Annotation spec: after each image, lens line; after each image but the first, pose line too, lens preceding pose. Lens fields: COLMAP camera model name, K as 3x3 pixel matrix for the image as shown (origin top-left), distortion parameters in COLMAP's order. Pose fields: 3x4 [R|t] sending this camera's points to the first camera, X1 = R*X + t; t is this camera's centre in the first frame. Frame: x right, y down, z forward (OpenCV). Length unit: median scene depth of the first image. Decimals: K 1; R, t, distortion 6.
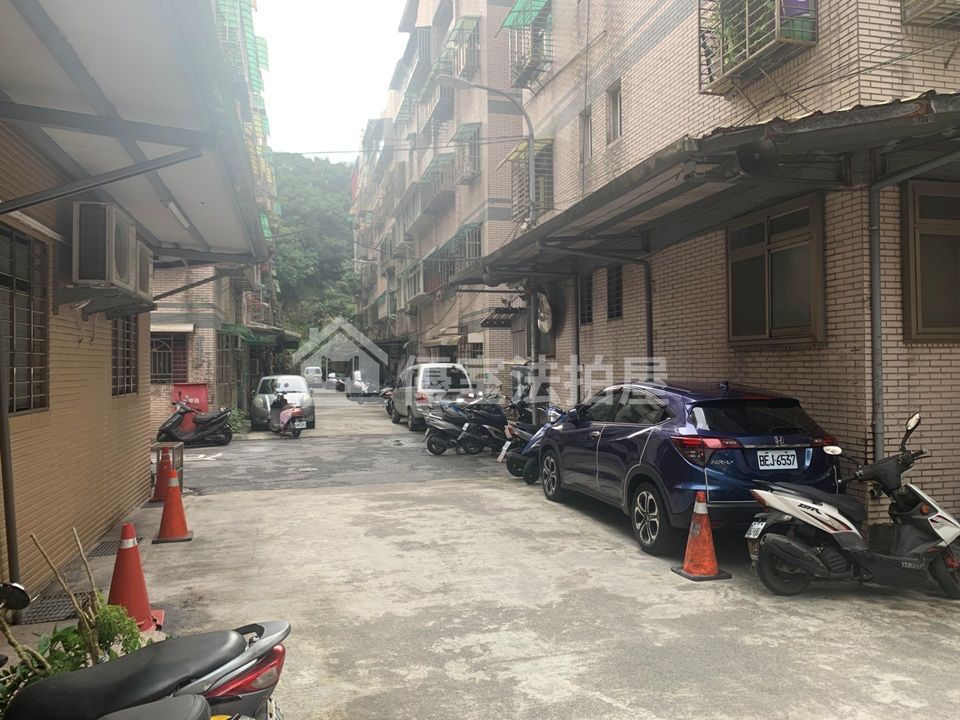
lens RADIAL K [[737.1, 0, 485.9], [0, 737.1, 348.1], [0, 0, 1]] dist [0.033364, -0.049247]
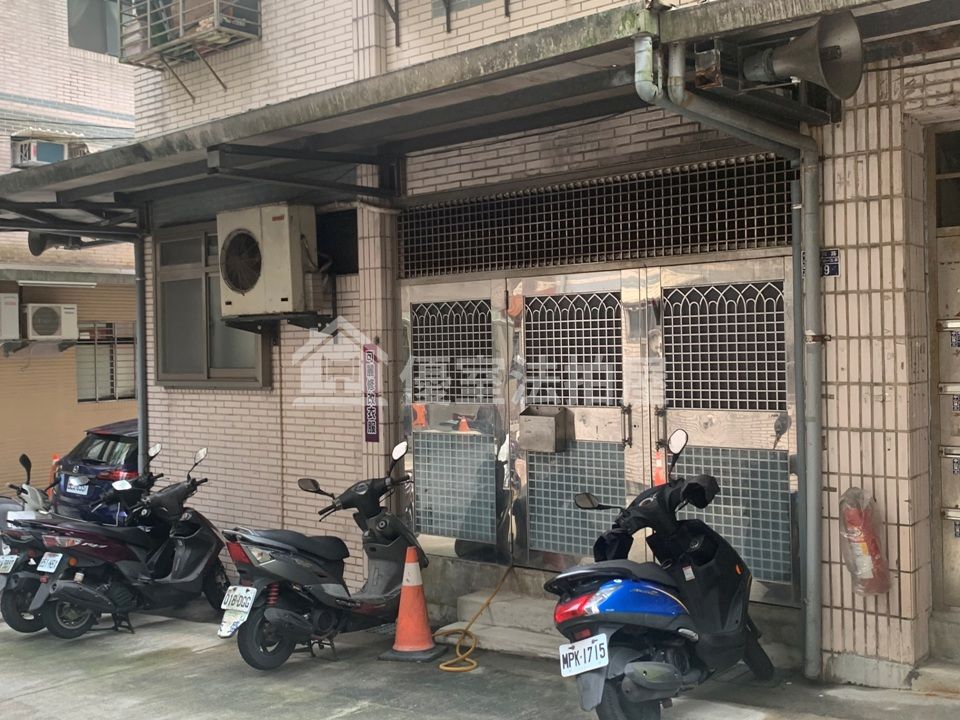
lens RADIAL K [[1044.5, 0, 492.6], [0, 1044.5, 347.2], [0, 0, 1]] dist [0.020531, 0.000000]
pose [[0.595397, -0.002948, -0.803426, 0.644682], [0.036742, 0.999047, 0.023562, -0.026355], [0.802591, -0.043548, 0.594938, 0.162674]]
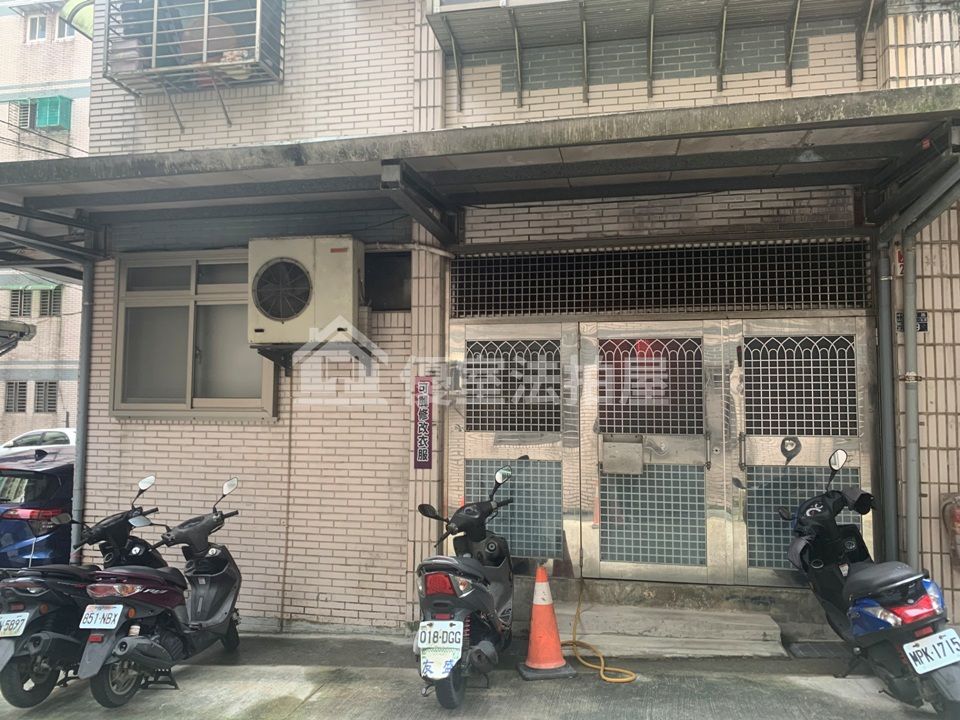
lens RADIAL K [[737.1, 0, 474.7], [0, 737.1, 356.3], [0, 0, 1]] dist [0.033364, -0.049247]
pose [[0.900781, -0.016409, -0.433963, 0.456886], [-0.002498, 0.999074, -0.042961, -0.015823], [0.434266, 0.039783, 0.899906, 0.103587]]
